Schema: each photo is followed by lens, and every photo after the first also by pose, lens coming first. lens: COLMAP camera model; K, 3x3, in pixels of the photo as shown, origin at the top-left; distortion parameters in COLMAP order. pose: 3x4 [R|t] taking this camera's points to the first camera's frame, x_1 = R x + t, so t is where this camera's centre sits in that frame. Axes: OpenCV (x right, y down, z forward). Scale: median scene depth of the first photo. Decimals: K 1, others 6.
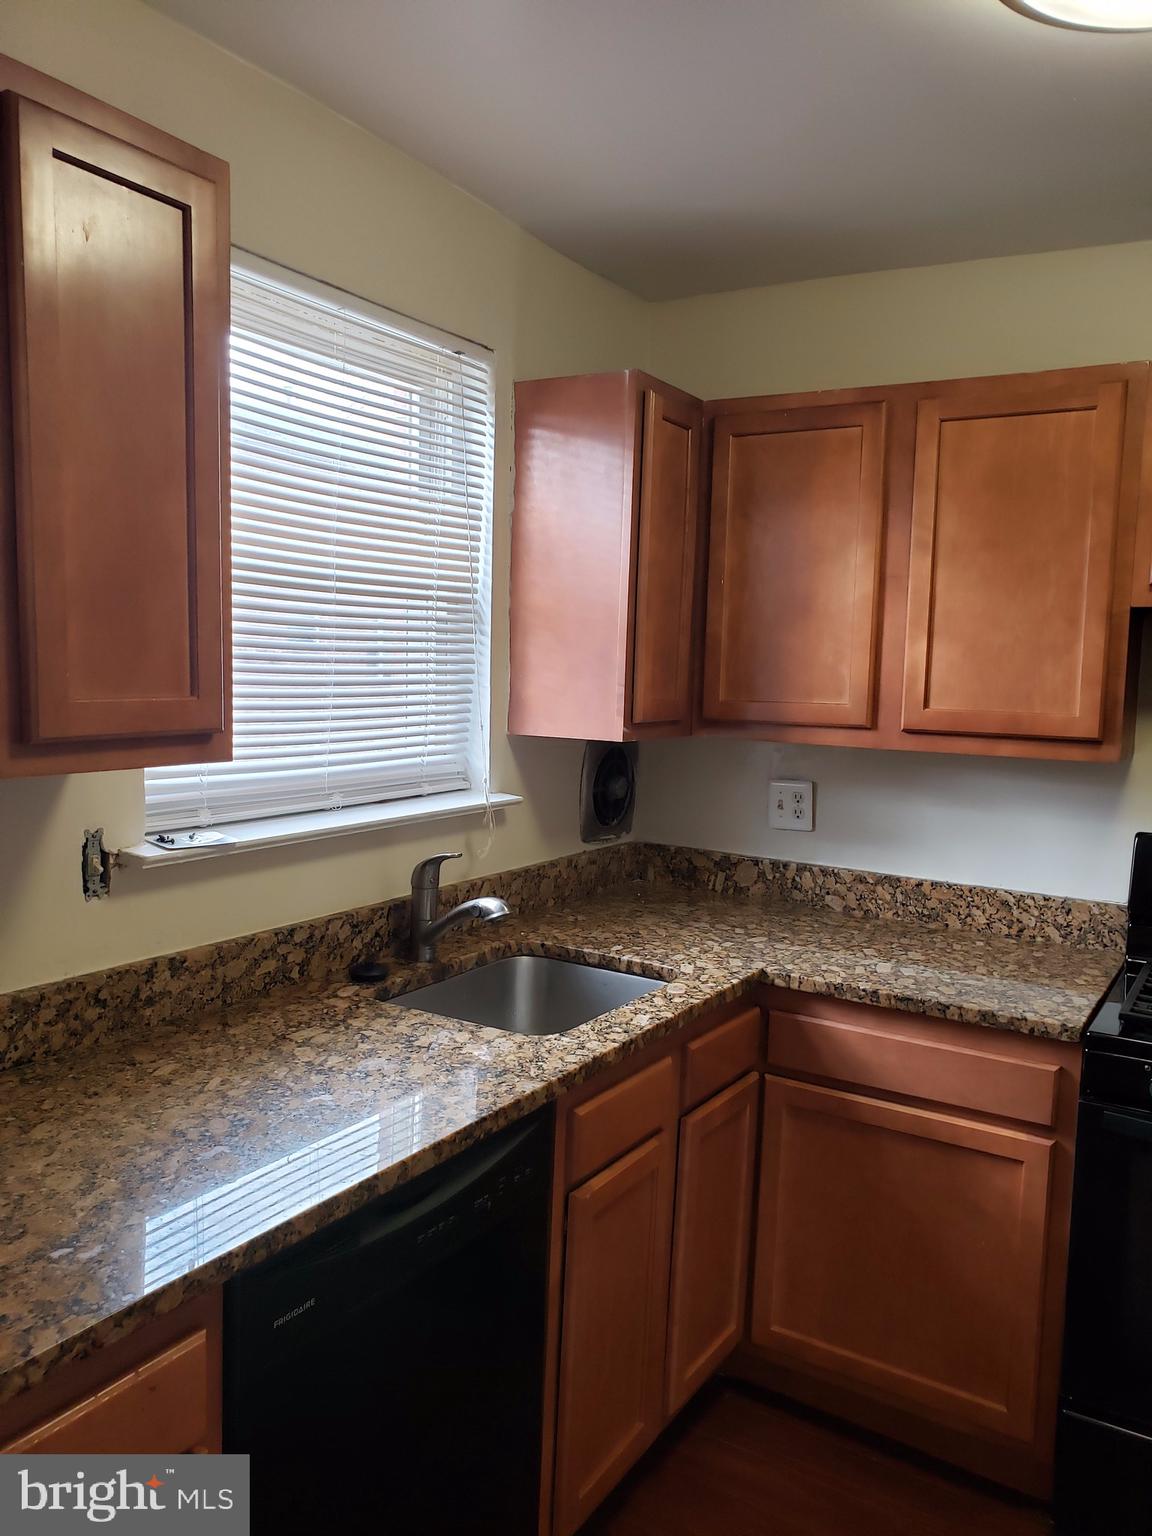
lens RADIAL K [[1207.8, 0, 576.0], [0, 1207.8, 768.0], [0, 0, 1]] dist [0.079703, -0.204734]
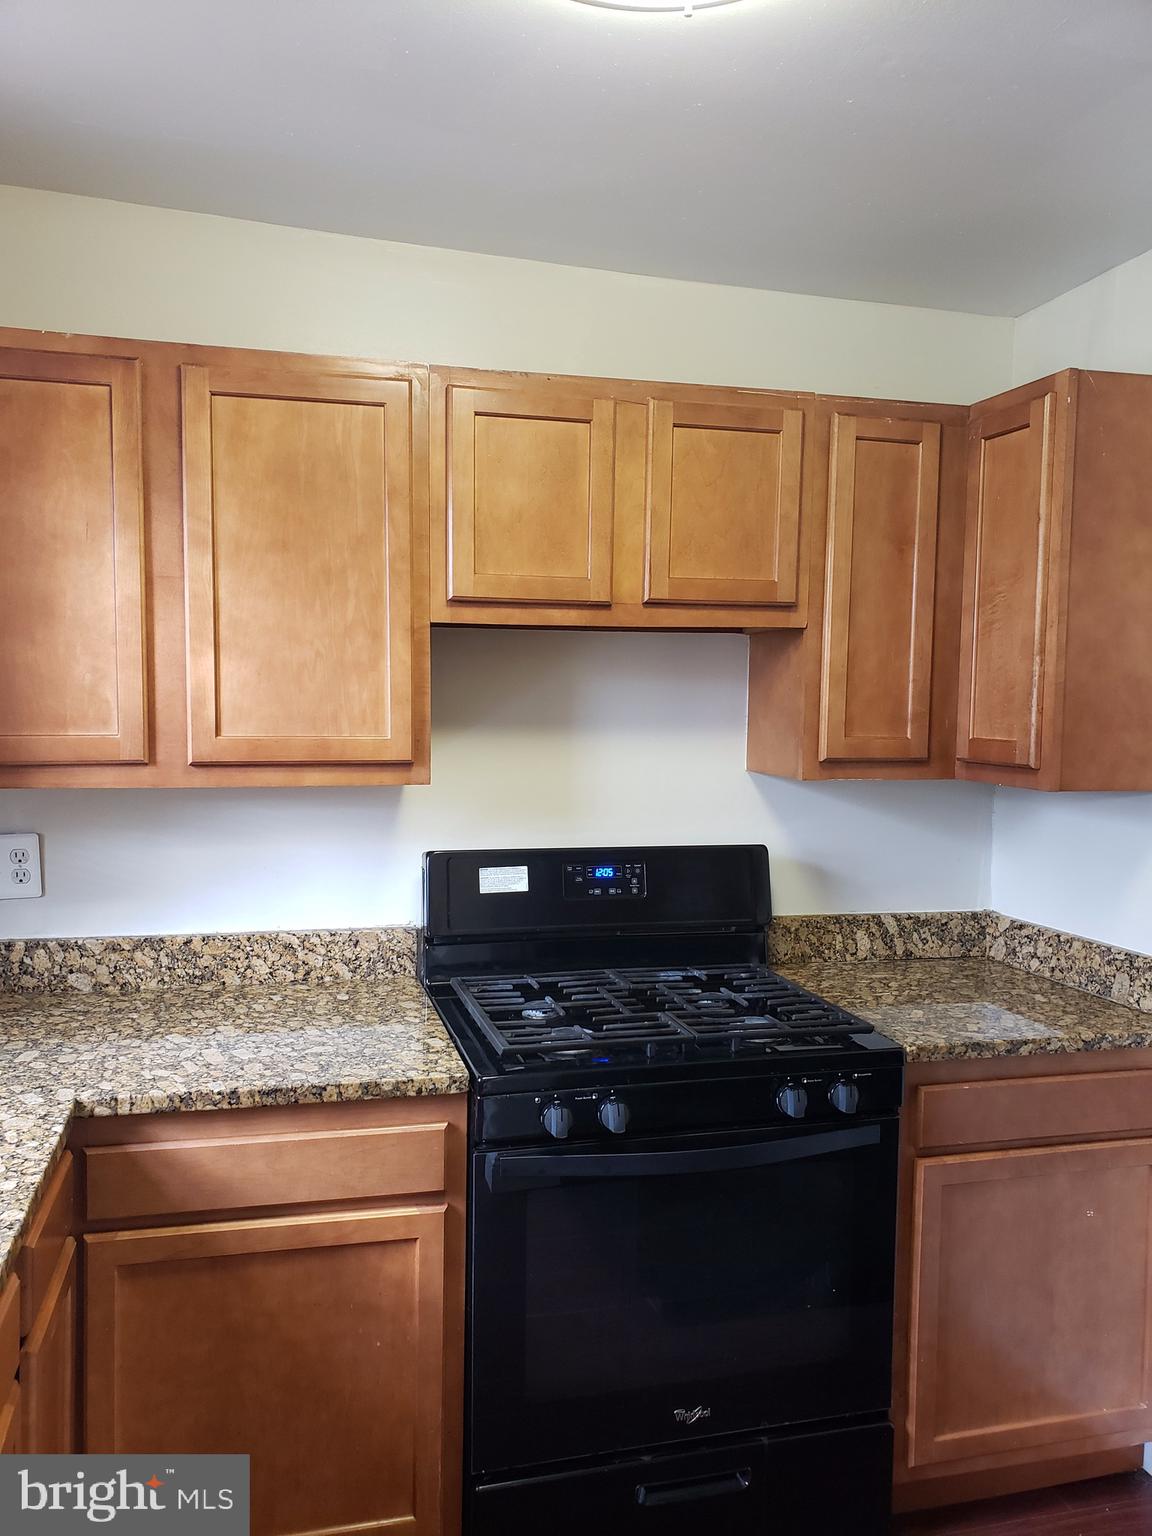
lens RADIAL K [[1207.8, 0, 576.0], [0, 1207.8, 768.0], [0, 0, 1]] dist [0.079703, -0.204734]
pose [[0.692675, -0.072598, 0.717587, -0.144752], [0.071799, 0.996920, 0.031552, -0.035814], [-0.717668, 0.029667, 0.695754, 0.238224]]
